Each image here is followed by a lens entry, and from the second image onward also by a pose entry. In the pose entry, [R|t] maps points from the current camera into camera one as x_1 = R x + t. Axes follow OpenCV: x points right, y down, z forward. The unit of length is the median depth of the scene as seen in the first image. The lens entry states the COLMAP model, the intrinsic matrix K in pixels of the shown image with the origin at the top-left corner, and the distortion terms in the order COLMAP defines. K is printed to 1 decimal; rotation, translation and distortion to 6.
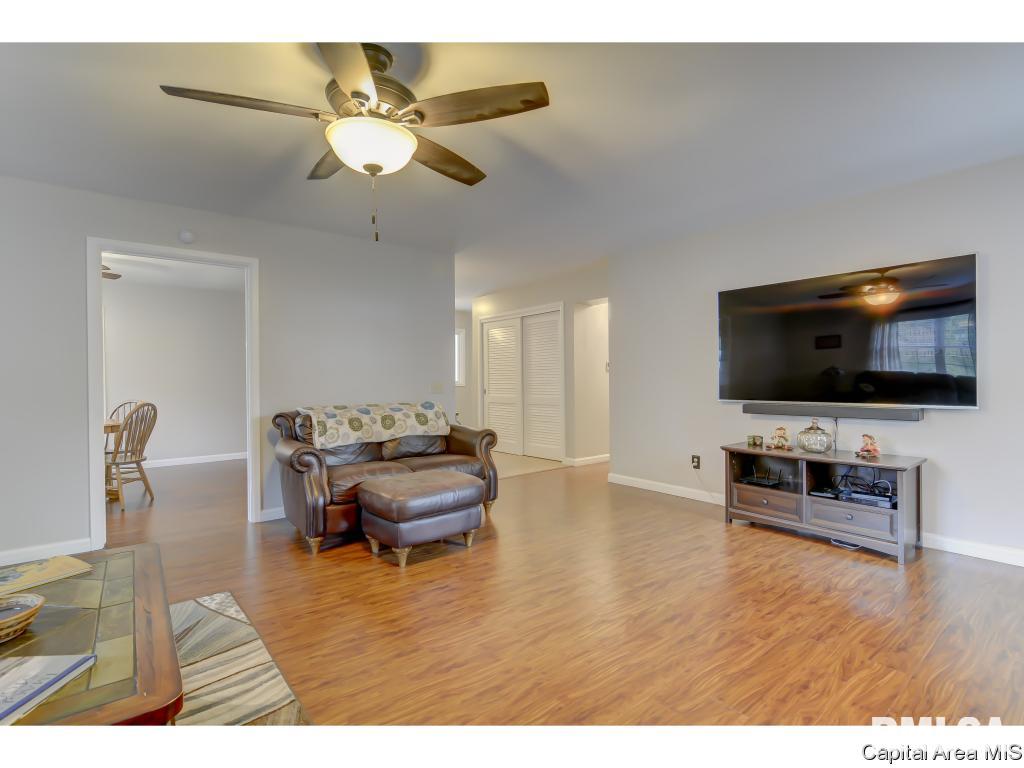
lens RADIAL K [[496.3, 0, 511.4], [0, 496.3, 386.5], [0, 0, 1]] dist [-0.012911, 0.004248]
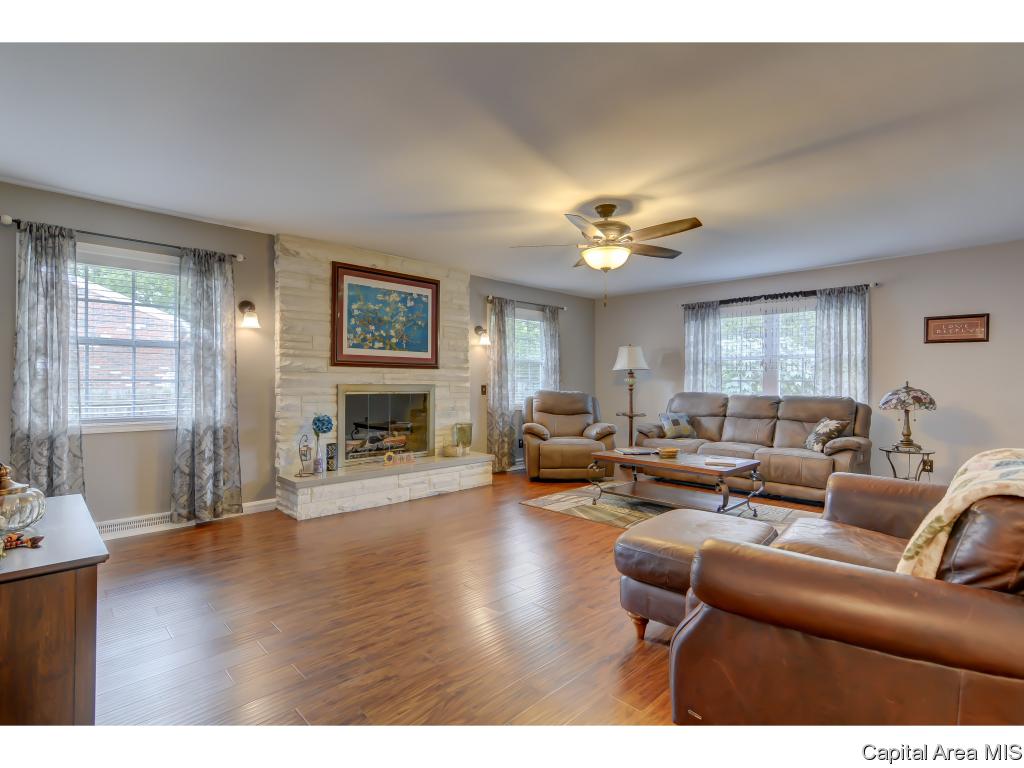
lens RADIAL K [[496.3, 0, 512.3], [0, 496.3, 377.1], [0, 0, 1]] dist [-0.012911, 0.004248]
pose [[-0.994938, 0.004275, -0.100400, 0.184119], [0.003796, 0.999980, 0.004962, -0.036426], [0.100420, 0.004555, -0.994935, 2.045573]]
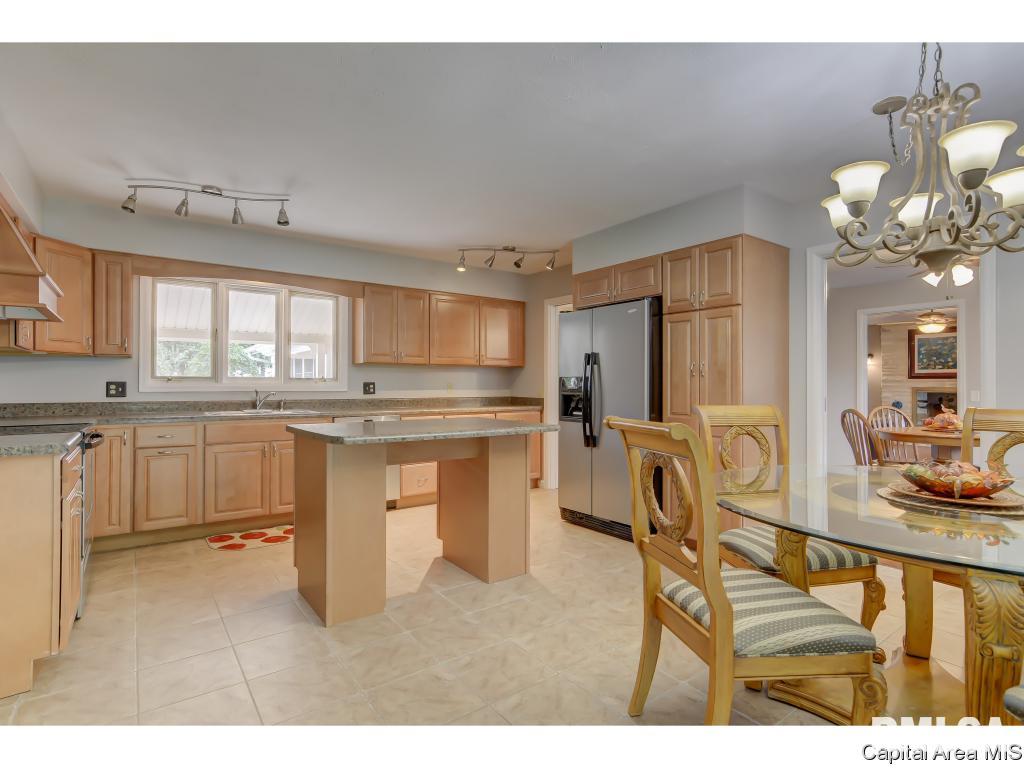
lens RADIAL K [[525.2, 0, 506.3], [0, 525.2, 382.2], [0, 0, 1]] dist [0.007789, 0.001360]
pose [[0.052644, 0.013716, 0.998519, -3.445424], [0.014341, 0.999792, -0.014489, -0.029560], [-0.998510, 0.015082, 0.052436, 3.048715]]
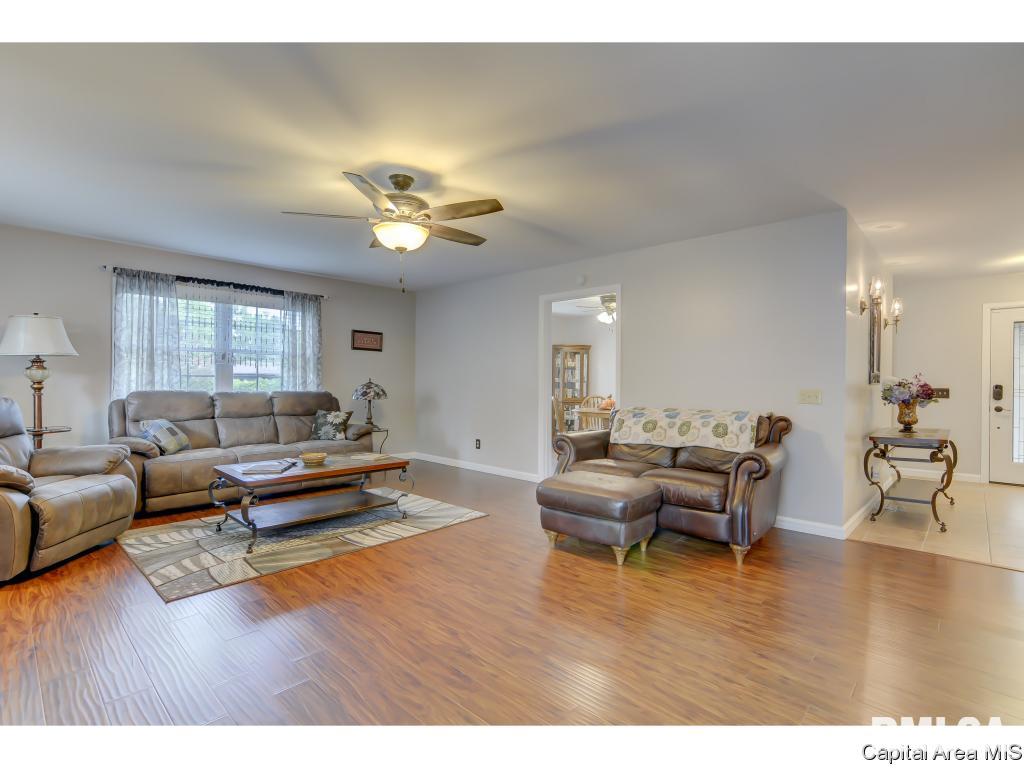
lens RADIAL K [[496.3, 0, 509.4], [0, 496.3, 380.7], [0, 0, 1]] dist [-0.012911, 0.004248]
pose [[0.132072, 0.009927, -0.991190, 0.995974], [-0.023814, 0.999693, 0.006839, -0.027035], [0.990954, 0.022701, 0.132268, 0.830941]]
